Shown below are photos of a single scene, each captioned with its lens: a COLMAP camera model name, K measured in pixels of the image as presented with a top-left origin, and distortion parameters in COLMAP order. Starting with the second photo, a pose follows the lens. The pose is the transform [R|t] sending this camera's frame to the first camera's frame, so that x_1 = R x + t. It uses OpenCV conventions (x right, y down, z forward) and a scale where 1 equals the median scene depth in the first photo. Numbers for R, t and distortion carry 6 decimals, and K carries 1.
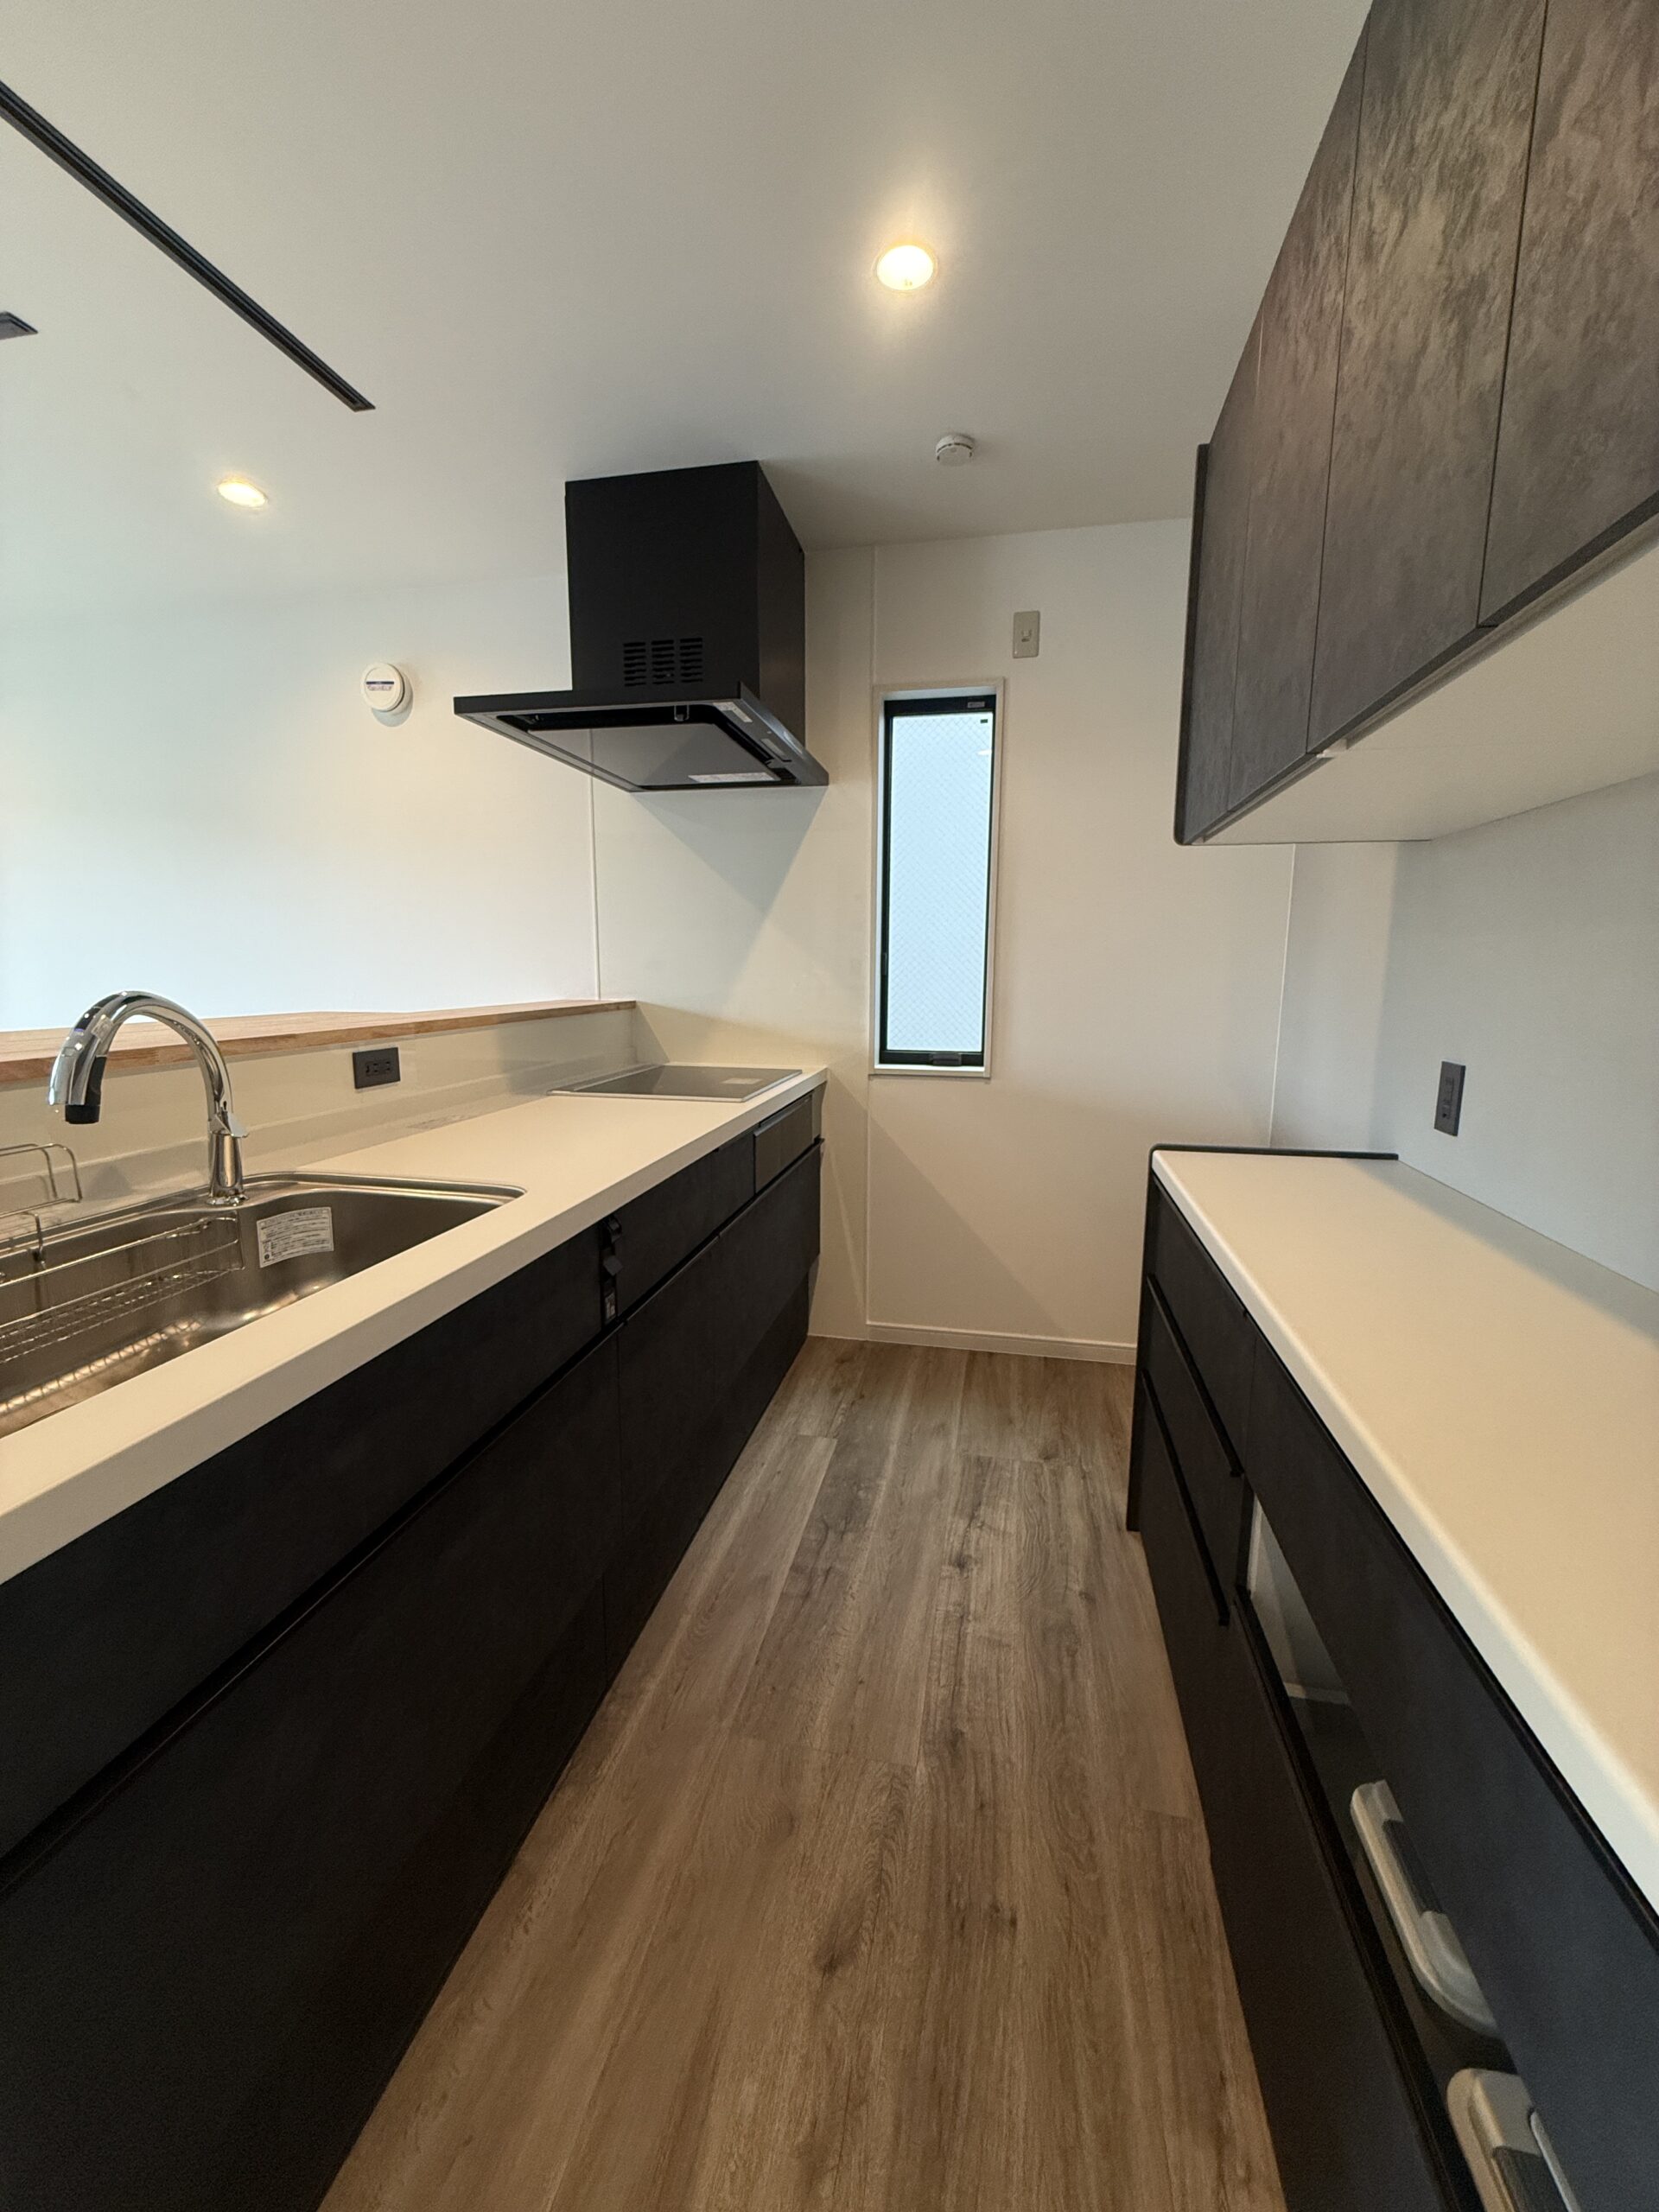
lens RADIAL K [[879.5, 0, 828.8], [0, 879.5, 1110.0], [0, 0, 1]] dist [-0.002164, 0.000530]
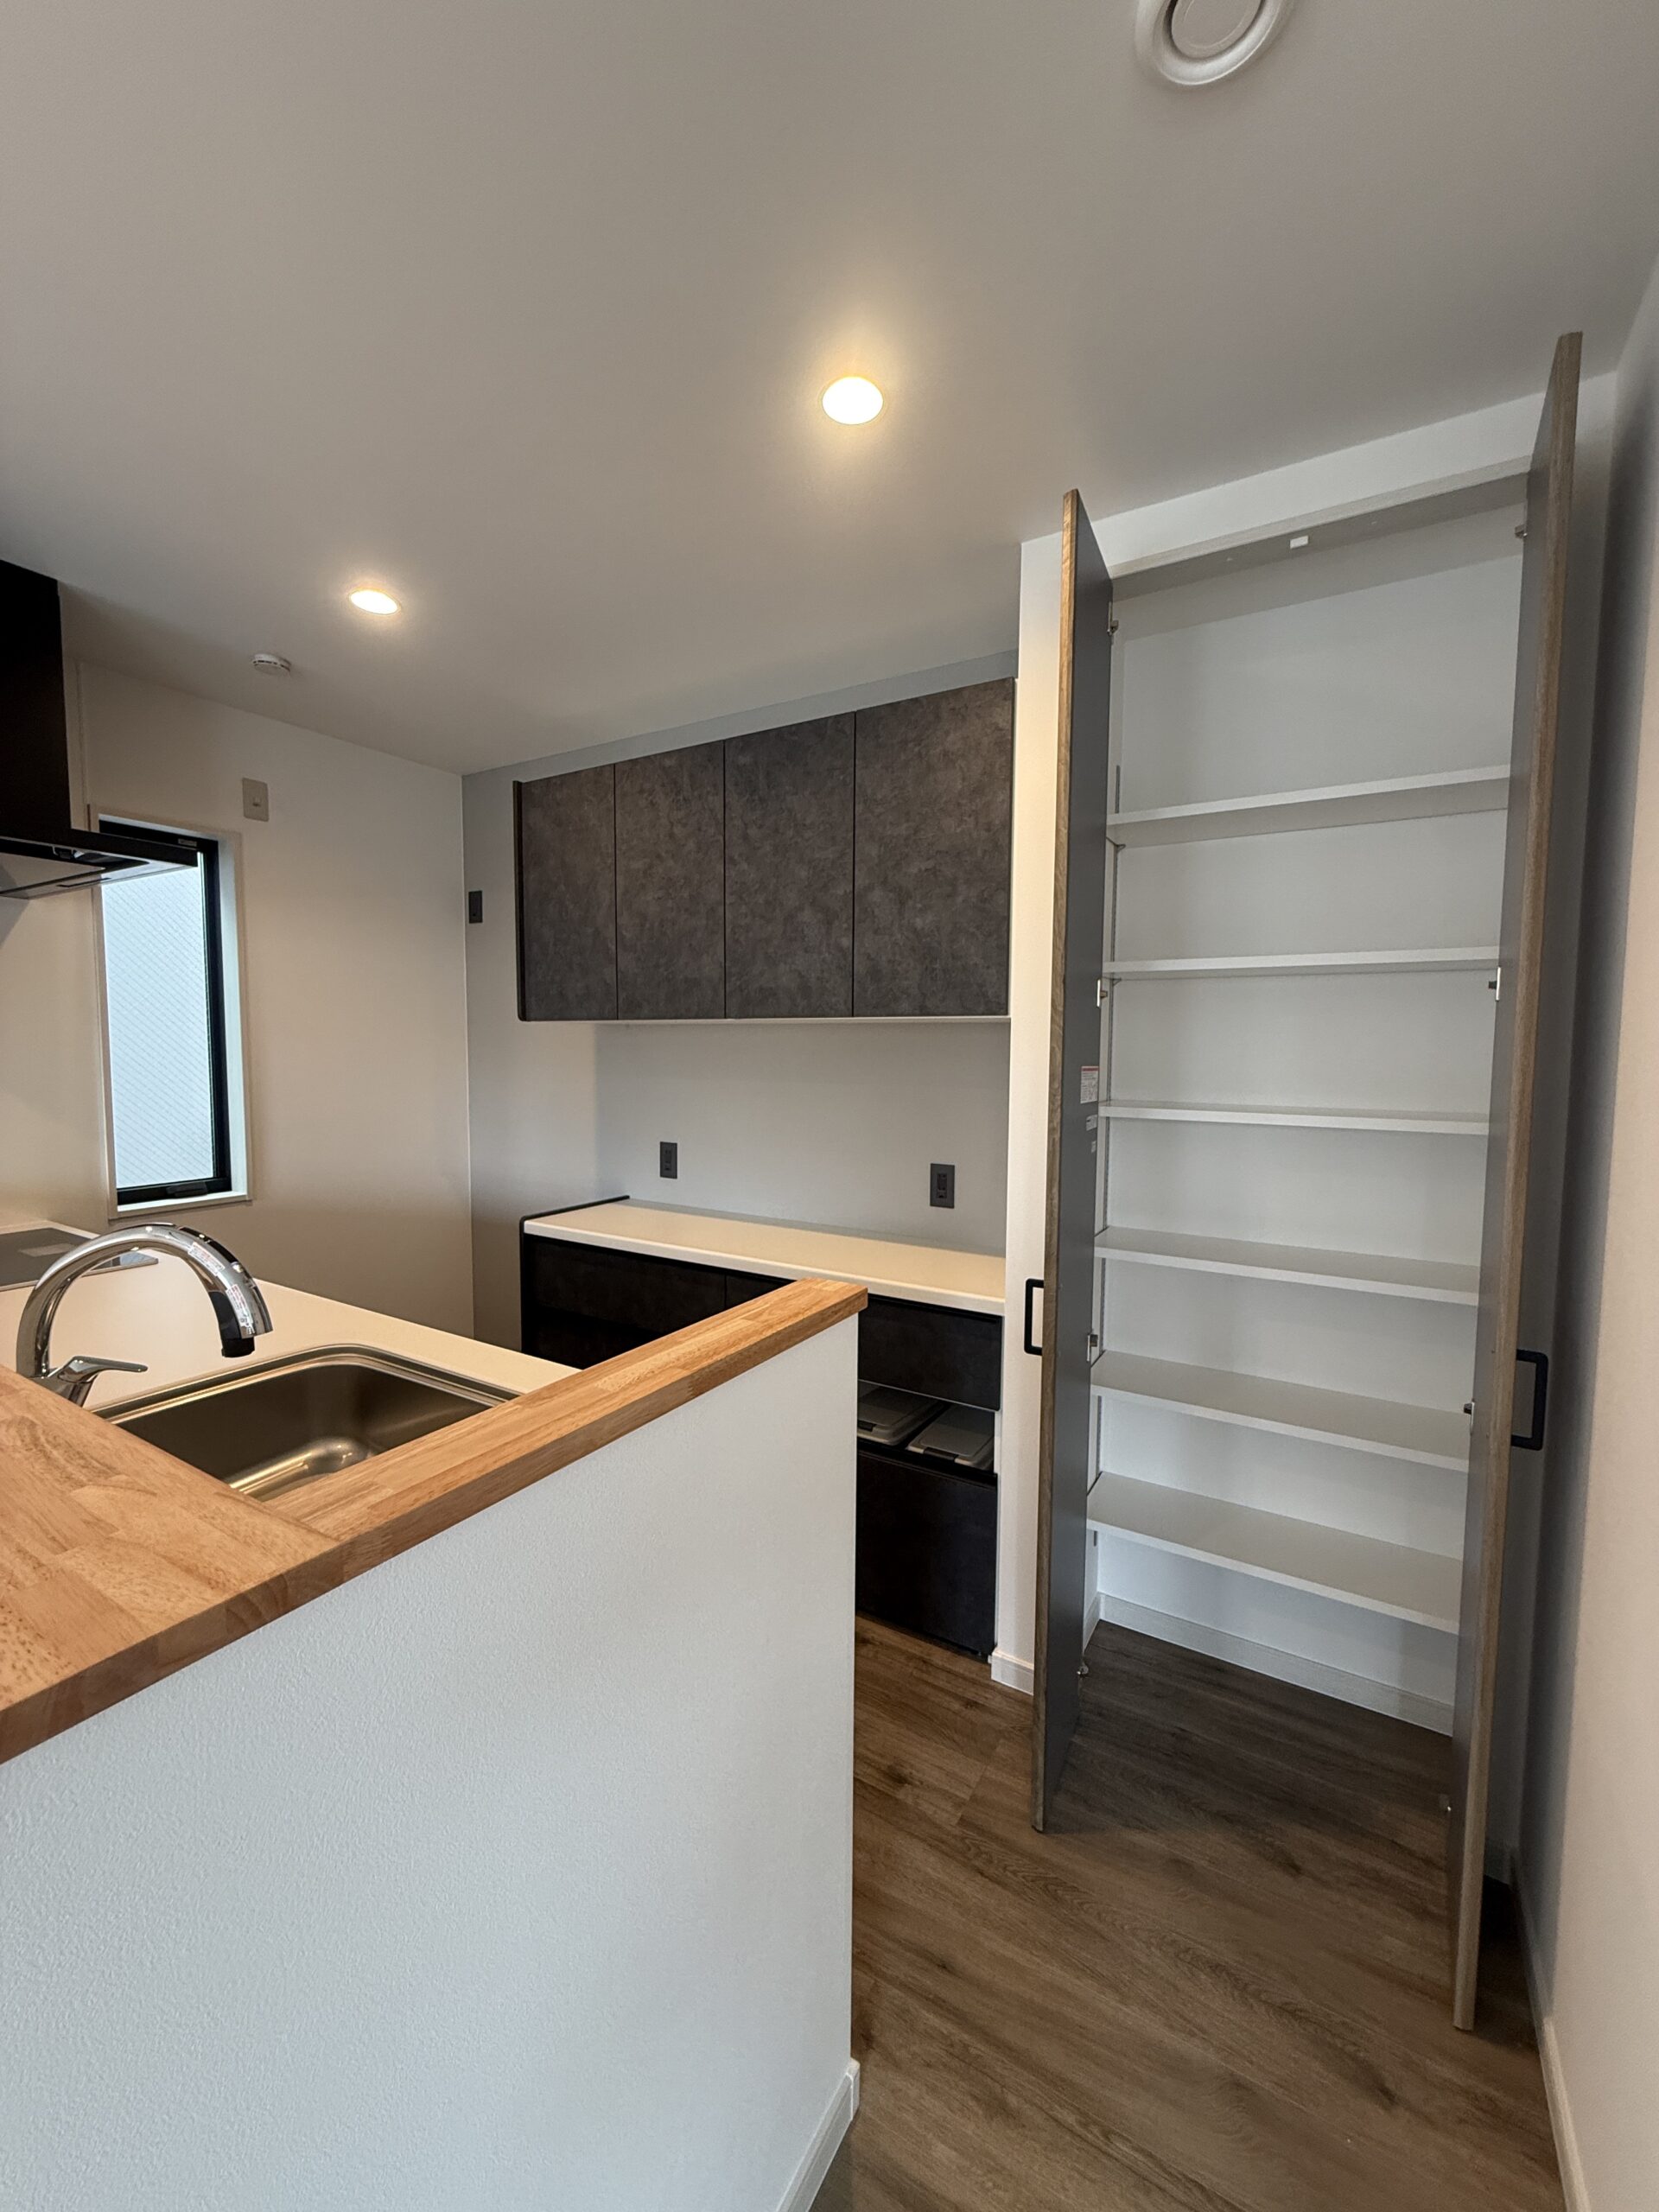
lens RADIAL K [[879.5, 0, 828.8], [0, 879.5, 1110.0], [0, 0, 1]] dist [-0.002164, 0.000530]
pose [[0.331152, -0.069559, 0.941010, -0.913118], [0.147831, 0.988788, 0.021067, -0.101326], [-0.931925, 0.132134, 0.337722, -0.003126]]
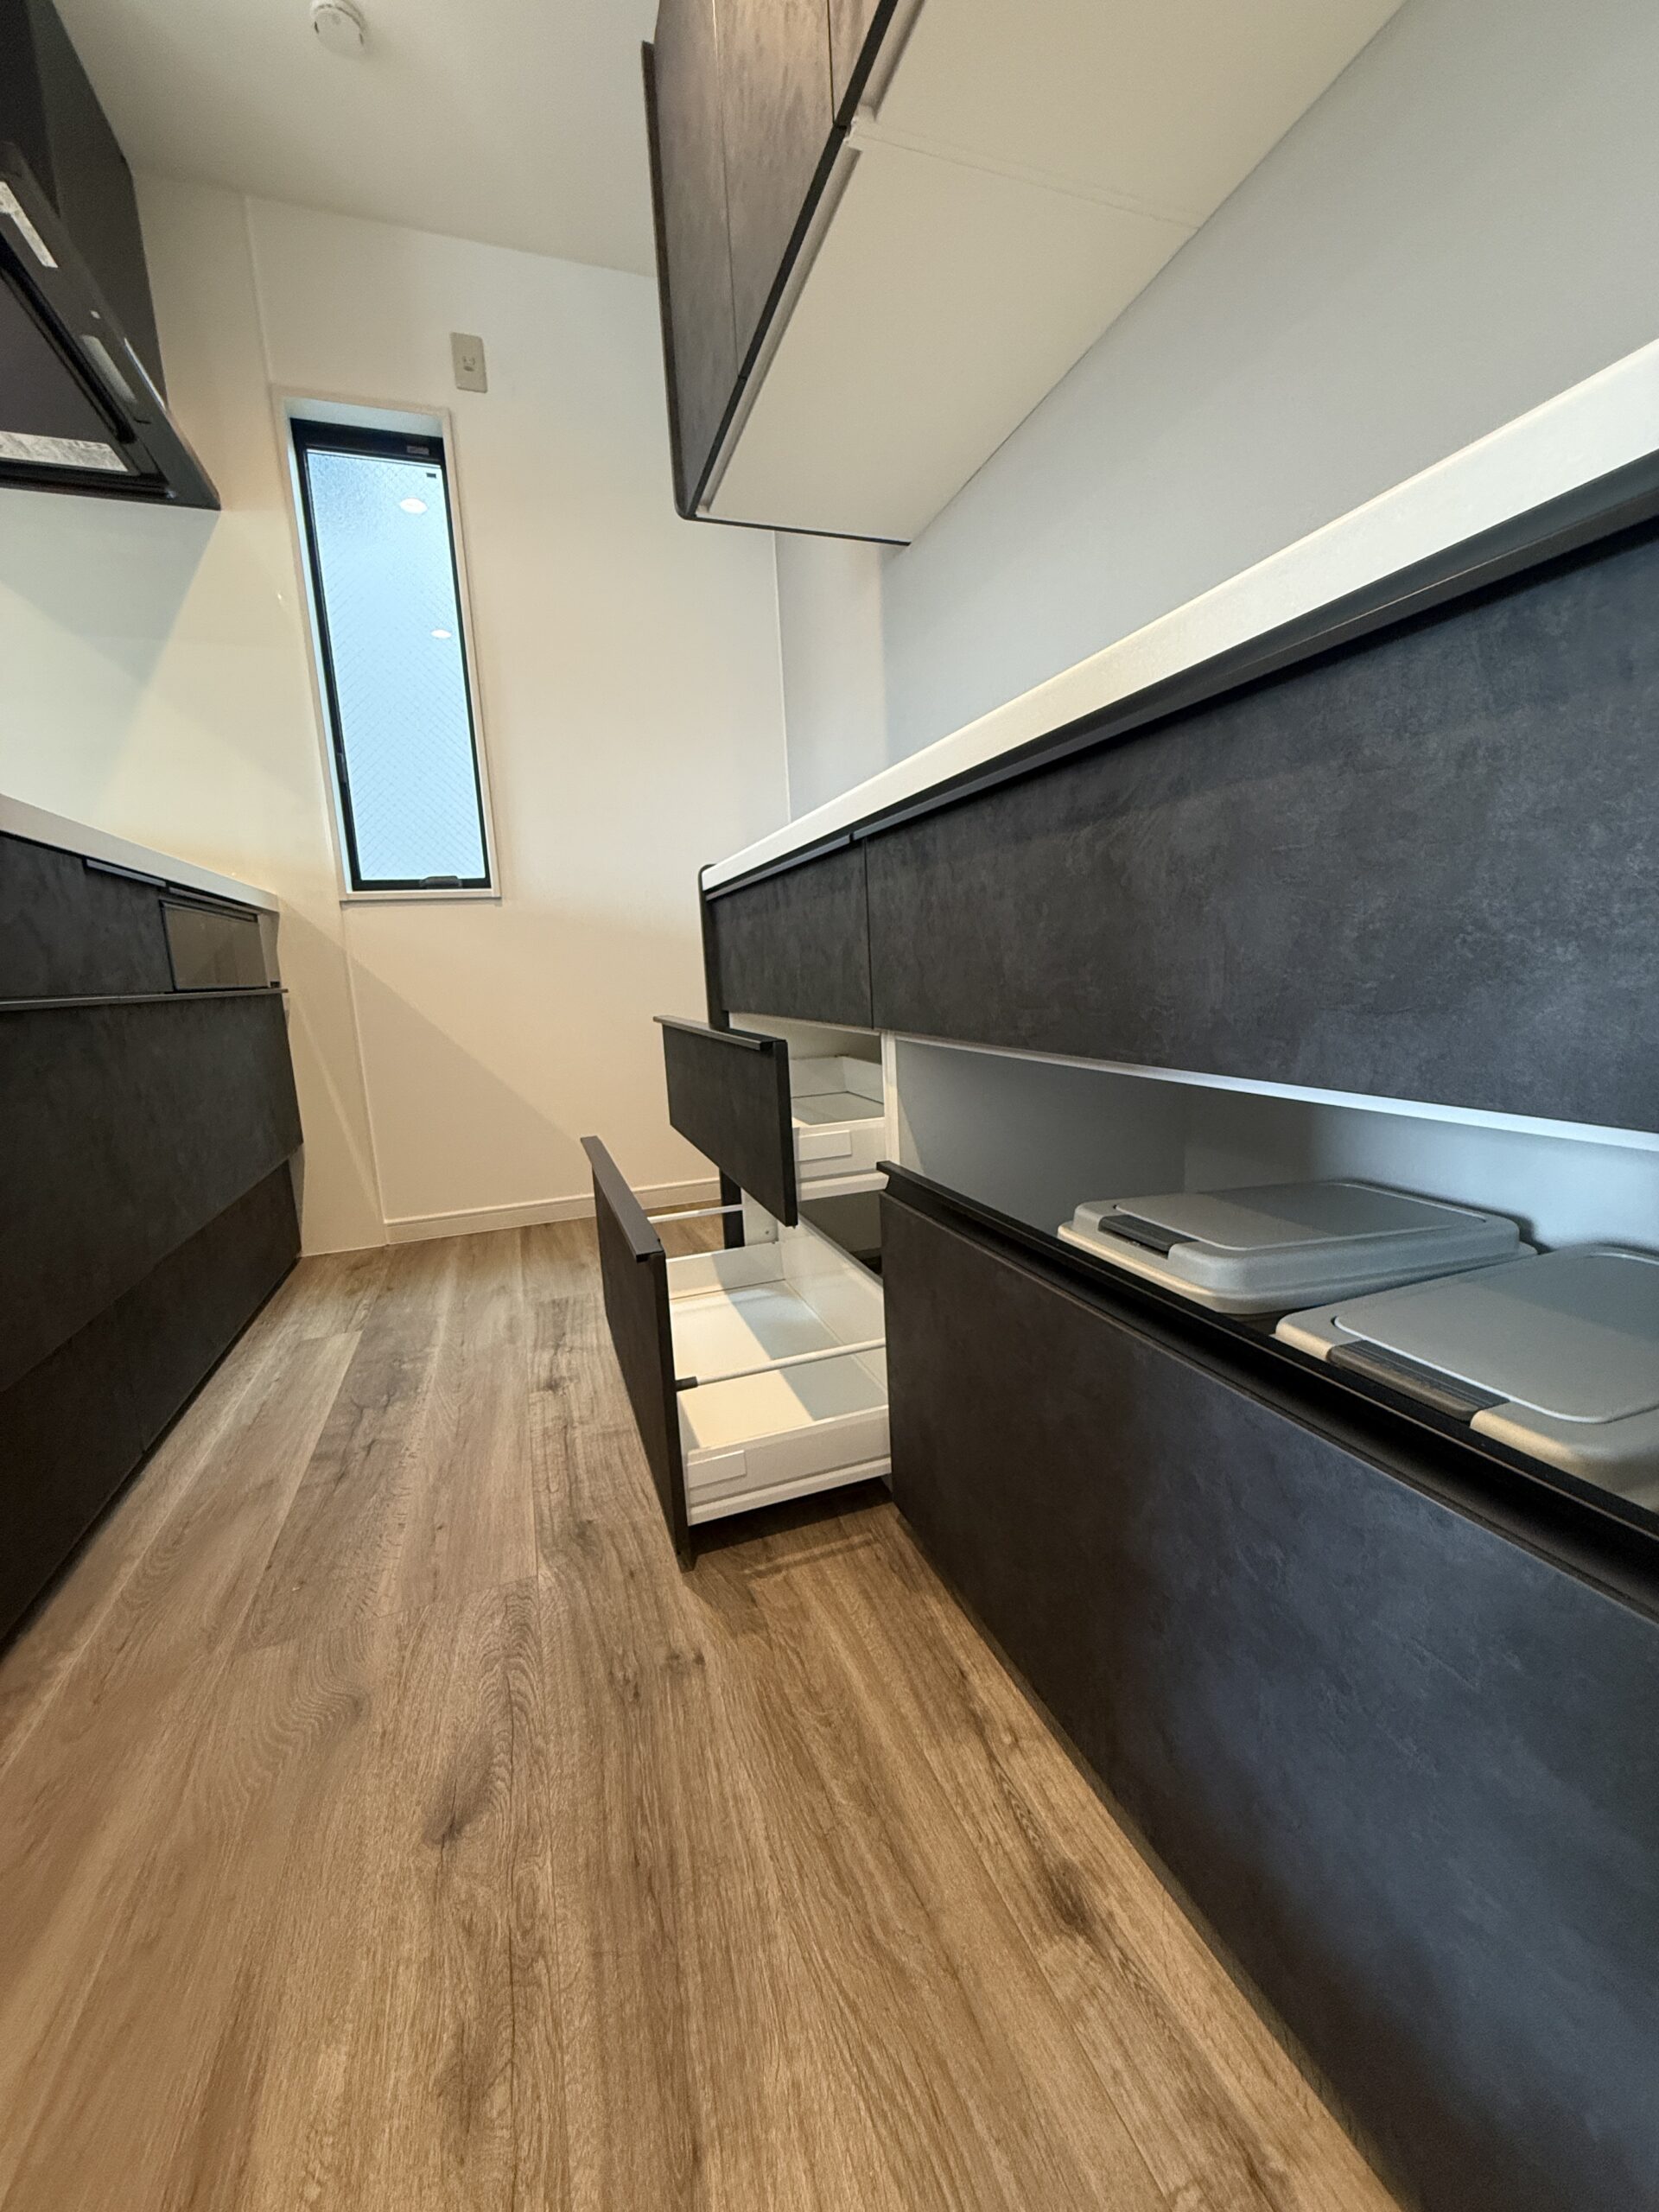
lens RADIAL K [[879.5, 0, 828.8], [0, 879.5, 1110.0], [0, 0, 1]] dist [-0.002164, 0.000530]
pose [[0.849404, -0.130198, 0.511431, -0.015710], [0.137793, 0.990189, 0.023227, 0.312566], [-0.509437, 0.050743, 0.859010, 0.182679]]
